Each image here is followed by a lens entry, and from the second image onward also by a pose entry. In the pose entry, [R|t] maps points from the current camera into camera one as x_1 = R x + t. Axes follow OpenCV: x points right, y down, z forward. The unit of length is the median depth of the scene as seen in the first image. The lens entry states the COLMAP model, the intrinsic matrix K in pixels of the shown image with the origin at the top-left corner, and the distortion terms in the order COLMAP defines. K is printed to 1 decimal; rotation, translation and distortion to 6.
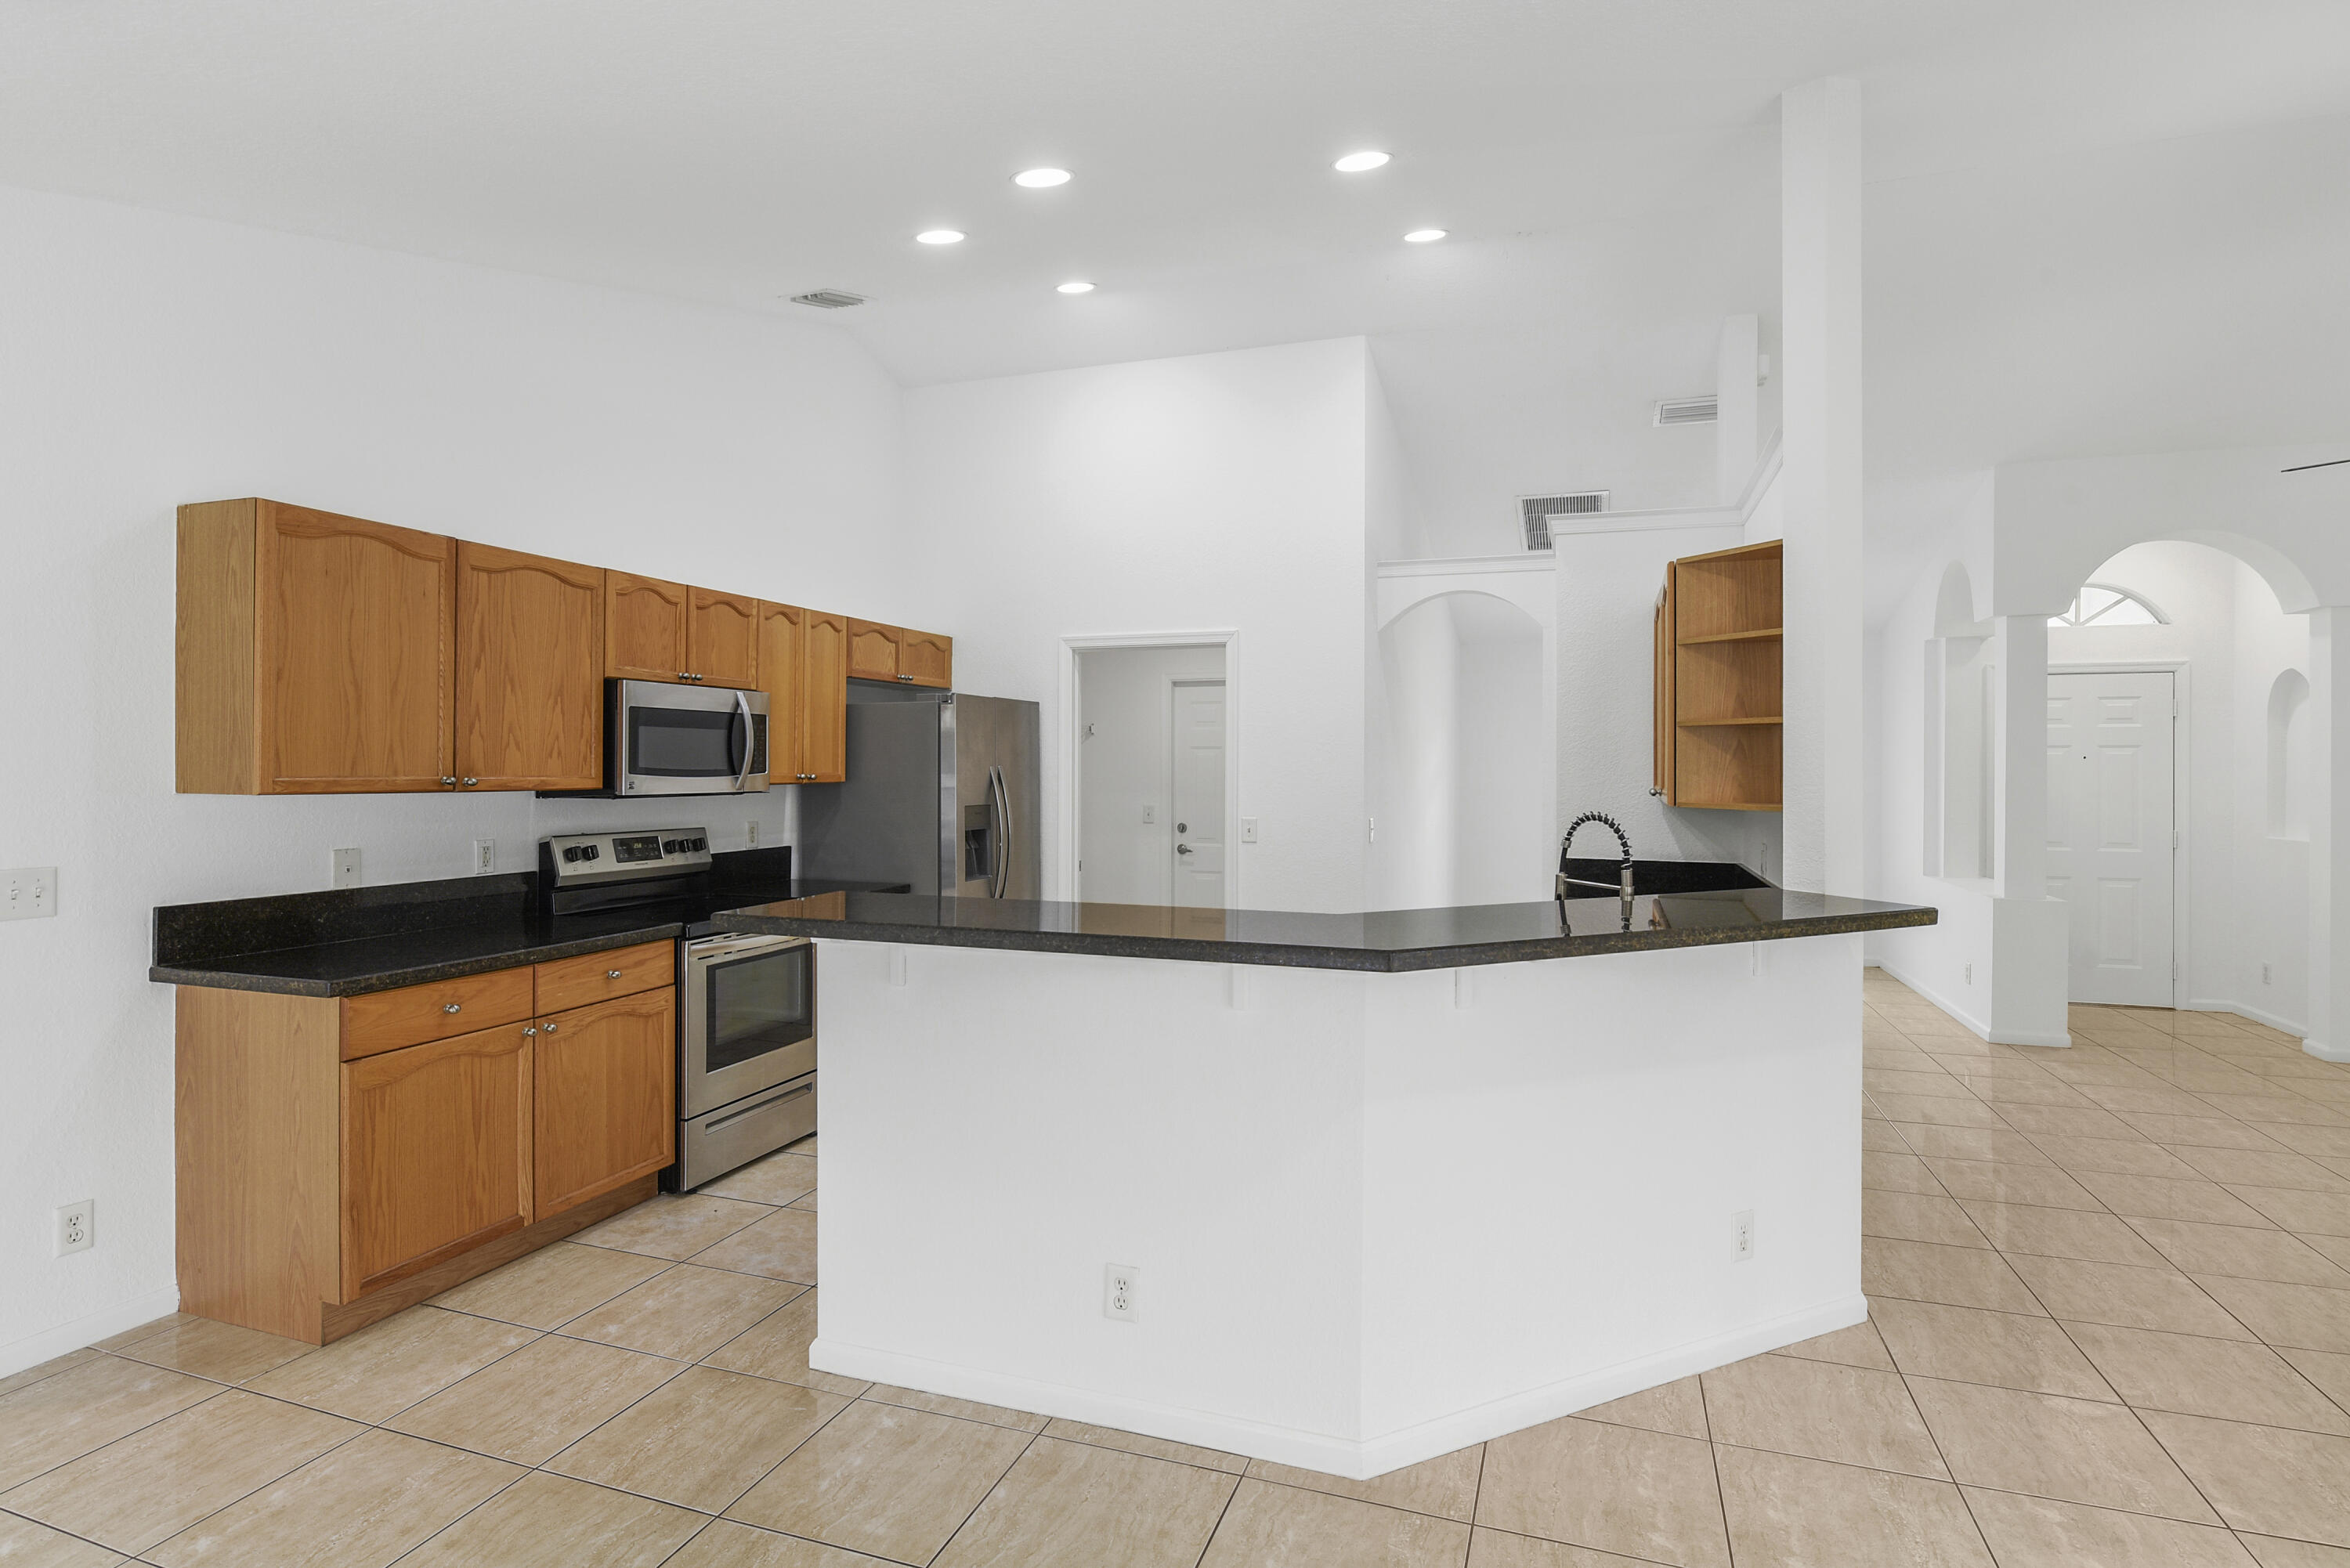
lens RADIAL K [[1201.7, 0, 1172.4], [0, 1201.7, 762.0], [0, 0, 1]] dist [-0.005811, -0.001814]
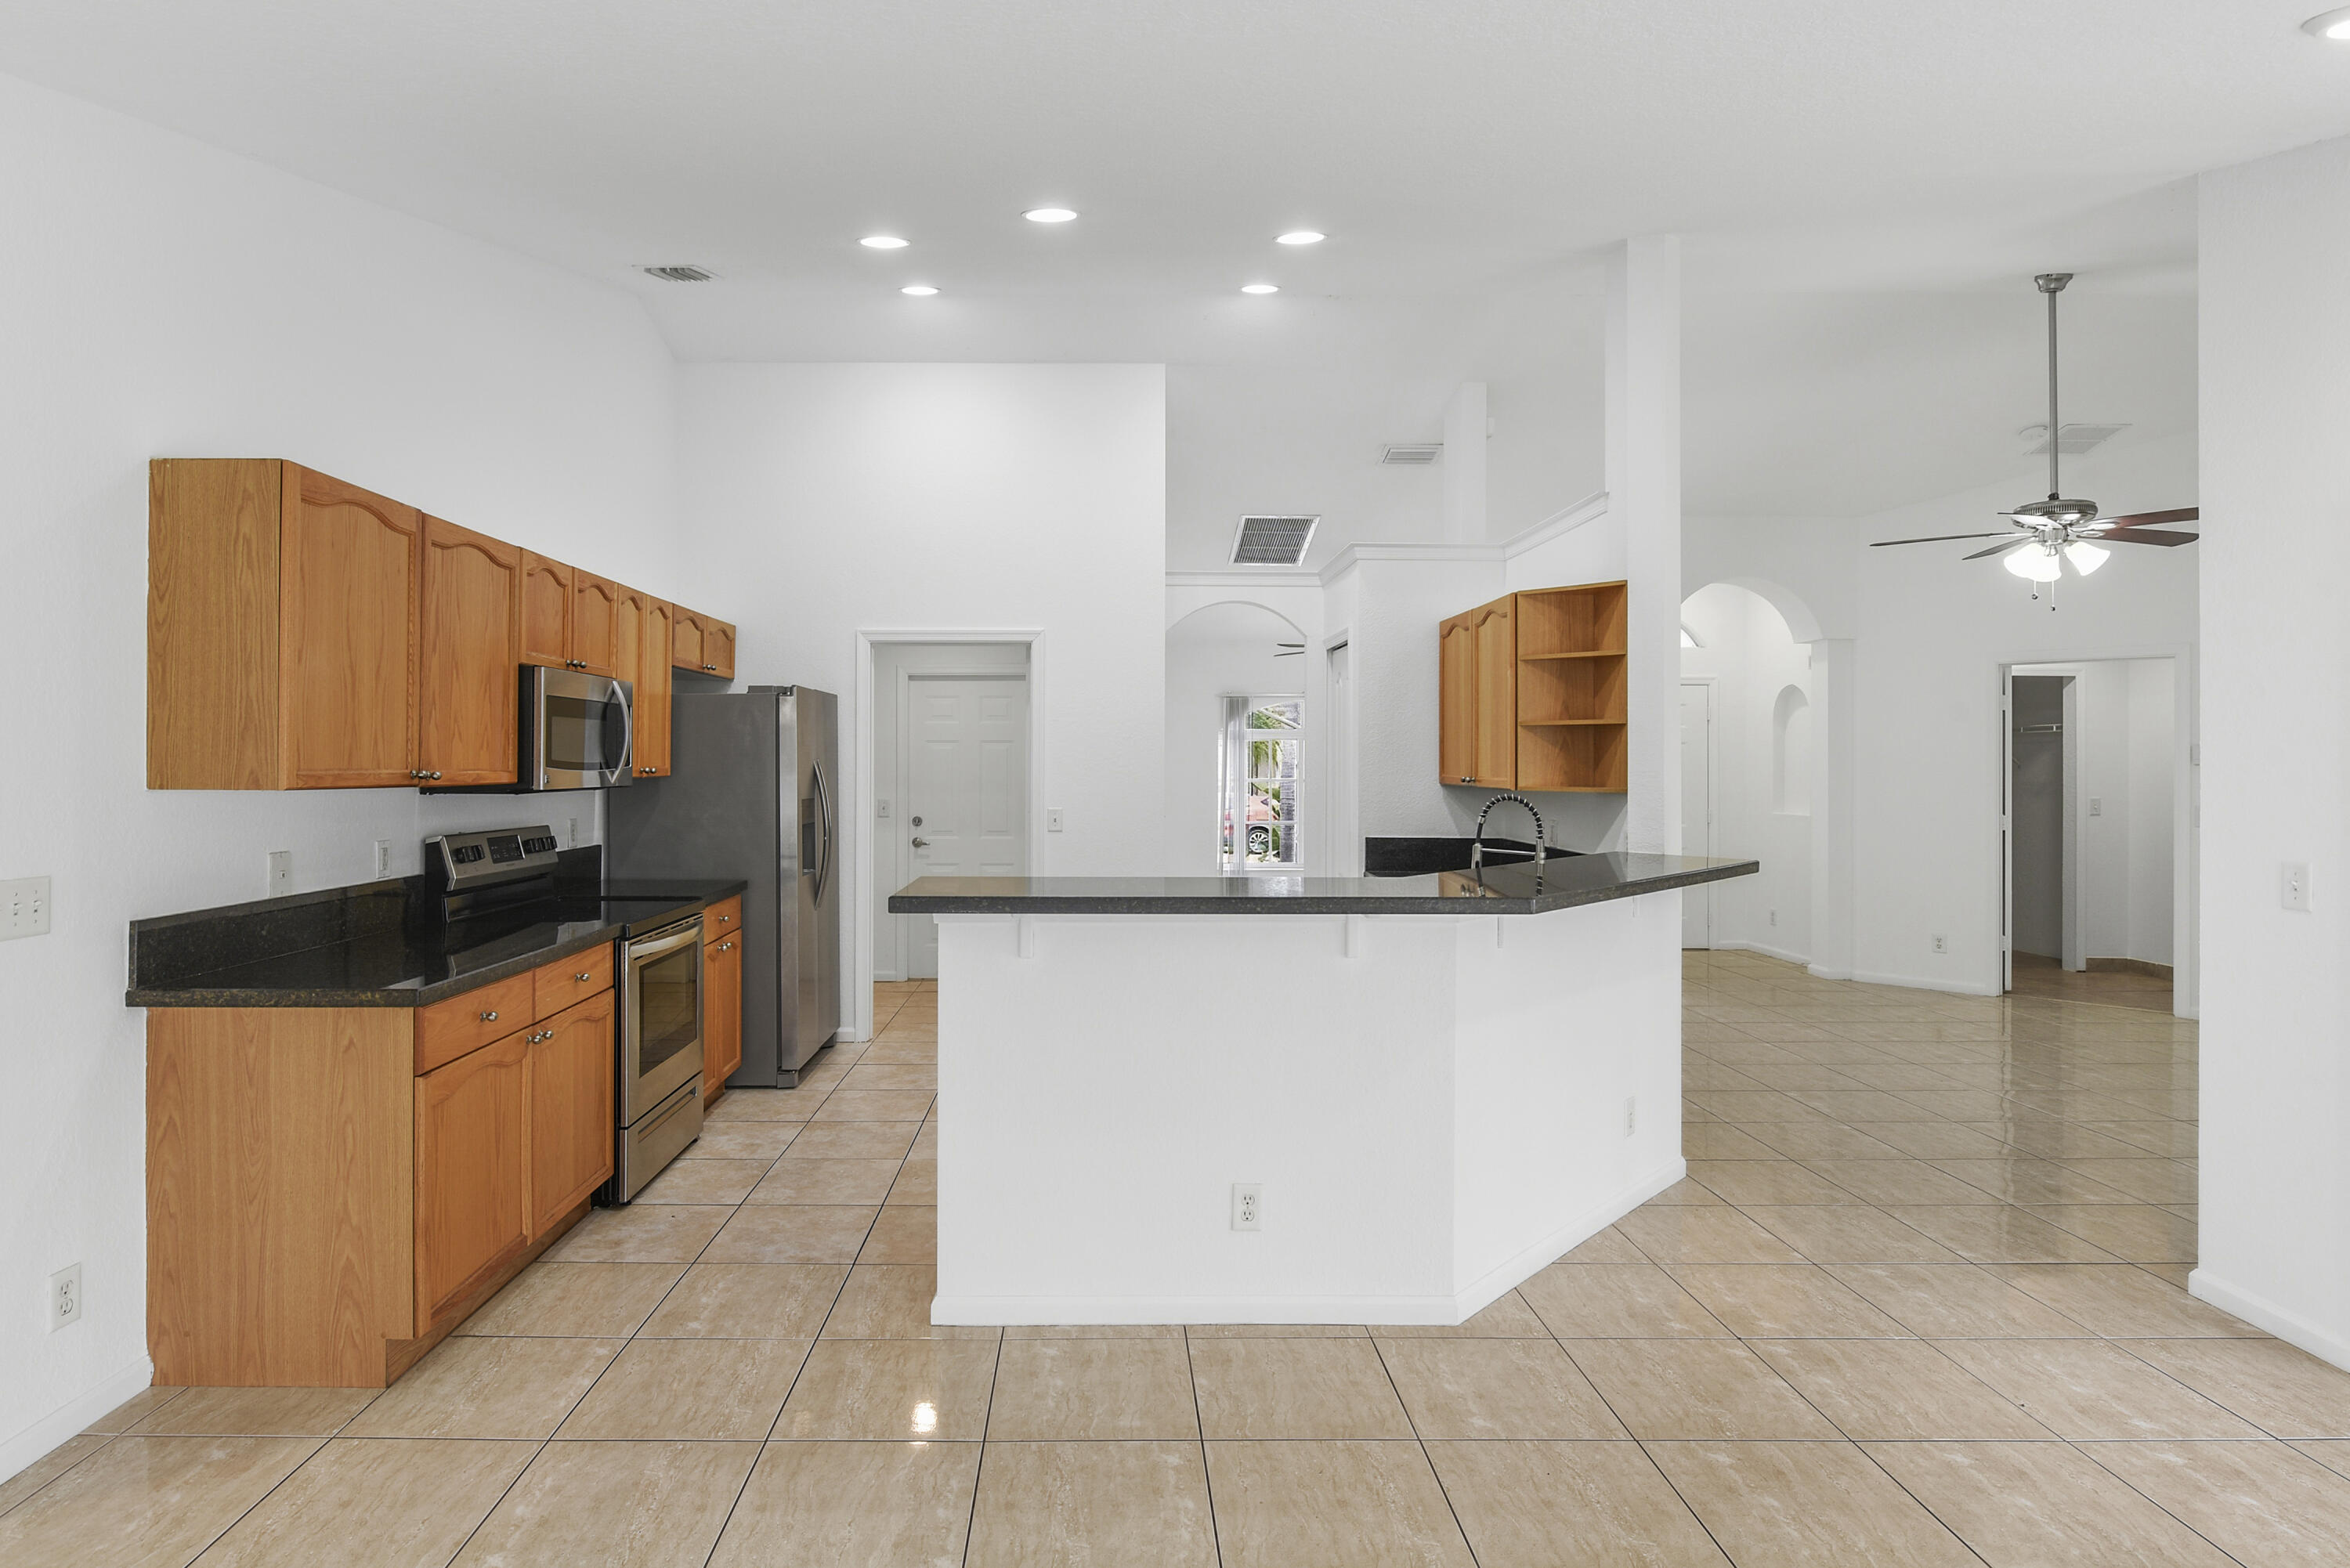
lens RADIAL K [[1252.4, 0, 1088.8], [0, 1252.4, 752.9], [0, 0, 1]] dist [-0.004732, -0.001733]
pose [[0.943032, 0.000753, 0.332700, -0.447145], [0.000331, 0.999995, -0.003202, 0.002534], [-0.332700, 0.003130, 0.943027, -0.075744]]
